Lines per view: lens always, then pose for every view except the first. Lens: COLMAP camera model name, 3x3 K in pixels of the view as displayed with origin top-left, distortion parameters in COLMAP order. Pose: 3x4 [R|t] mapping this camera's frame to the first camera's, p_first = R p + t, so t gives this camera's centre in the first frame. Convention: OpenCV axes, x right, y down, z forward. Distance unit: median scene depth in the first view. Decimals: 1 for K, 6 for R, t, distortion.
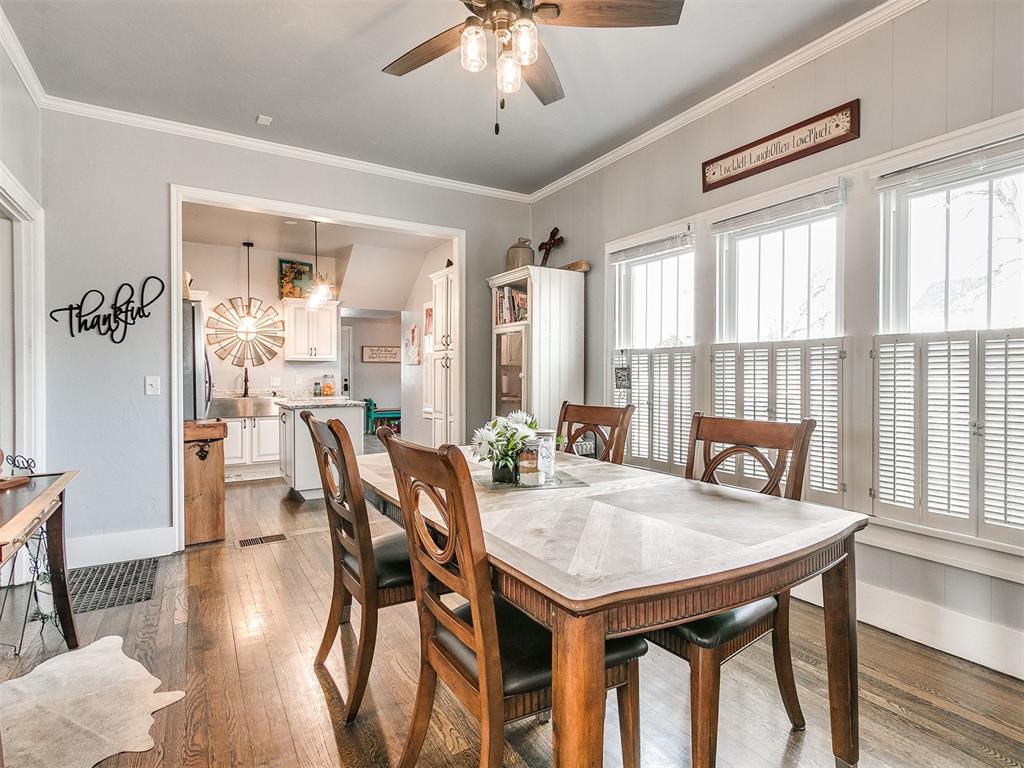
lens RADIAL K [[541.5, 0, 508.3], [0, 541.5, 377.0], [0, 0, 1]] dist [0.005152, 0.000329]
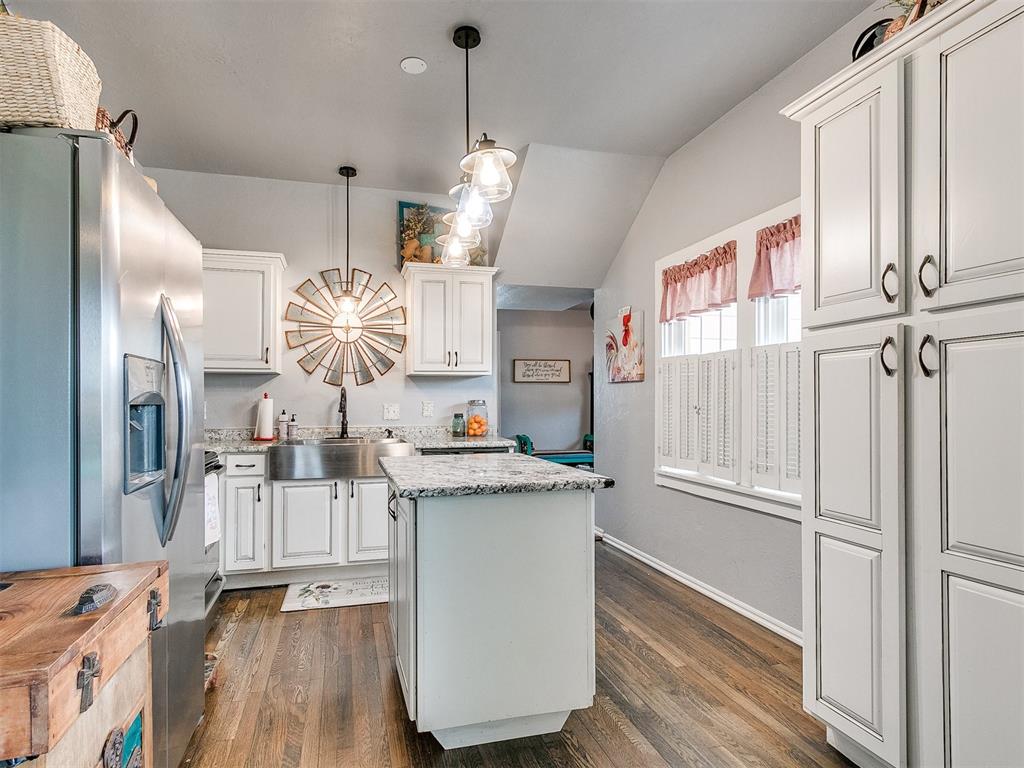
lens RADIAL K [[541.5, 0, 479.5], [0, 541.5, 392.3], [0, 0, 1]] dist [0.005152, 0.000329]
pose [[0.961211, -0.002420, -0.275802, -0.182557], [-0.002974, 0.999812, -0.019138, -0.001271], [0.275797, 0.019216, 0.961024, 0.478024]]
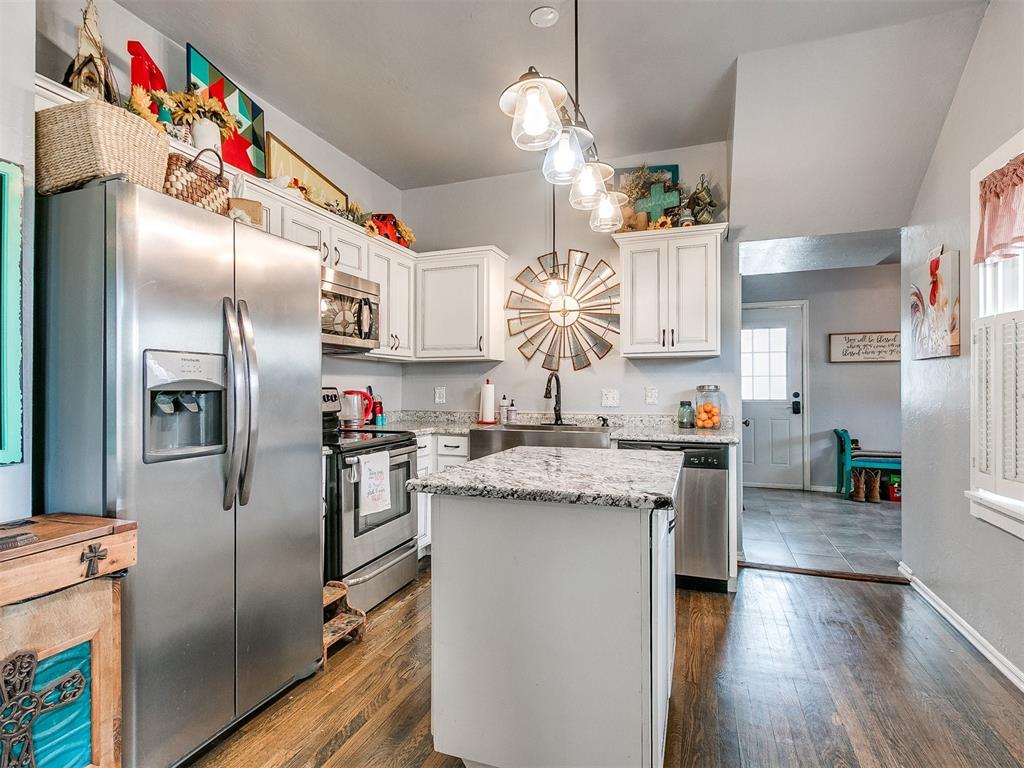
lens RADIAL K [[541.5, 0, 492.1], [0, 541.5, 381.4], [0, 0, 1]] dist [0.005152, 0.000329]
pose [[0.631755, -0.005599, -0.775148, -0.087264], [-0.003525, 0.999943, -0.010096, -0.002214], [0.775160, 0.009110, 0.631700, 0.584628]]
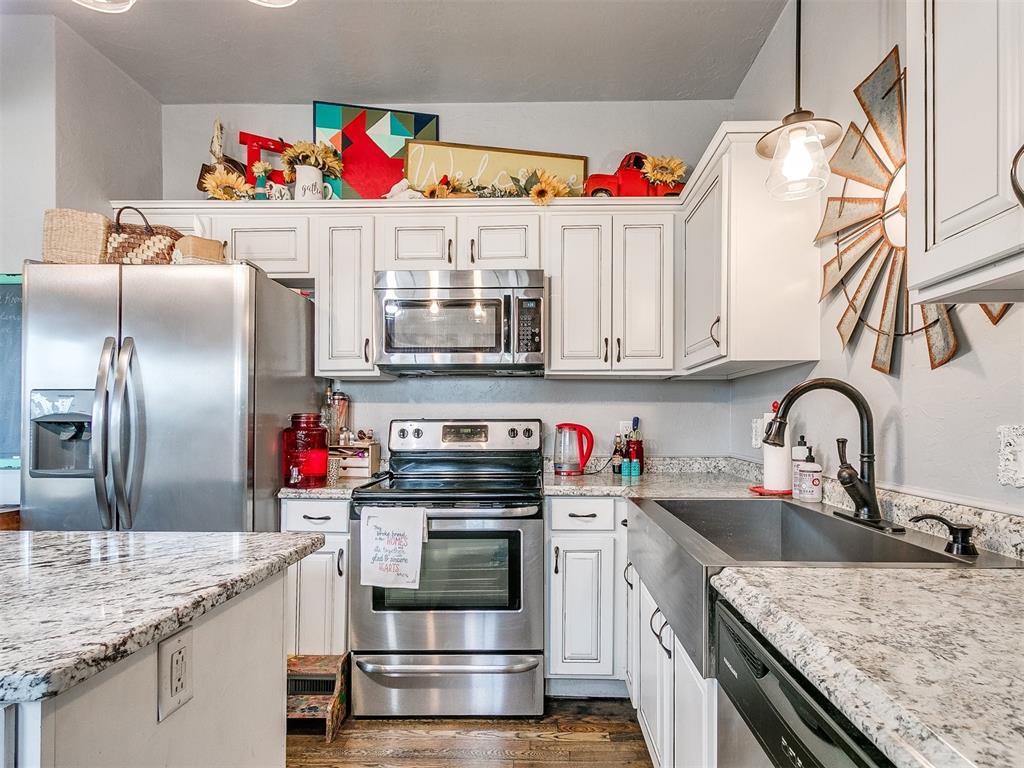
lens RADIAL K [[541.5, 0, 534.1], [0, 541.5, 421.1], [0, 0, 1]] dist [0.005152, 0.000329]
pose [[-0.516831, 0.006823, -0.856060, -0.238532], [0.000760, 0.999972, 0.007511, -0.002764], [0.856087, 0.003232, -0.516821, 0.993555]]
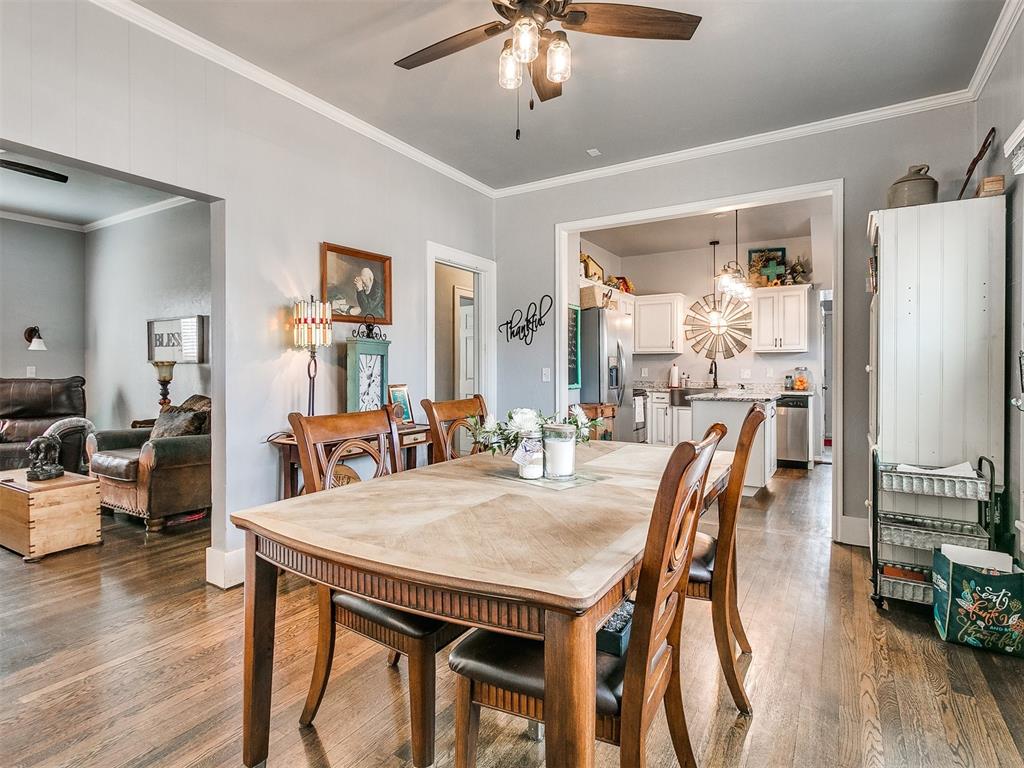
lens RADIAL K [[541.5, 0, 500.5], [0, 541.5, 368.1], [0, 0, 1]] dist [0.005152, 0.000329]
pose [[0.473673, 0.003880, -0.880692, 0.246000], [-0.004337, 0.999988, 0.002073, -0.002176], [0.880690, 0.002838, 0.473684, 0.130169]]
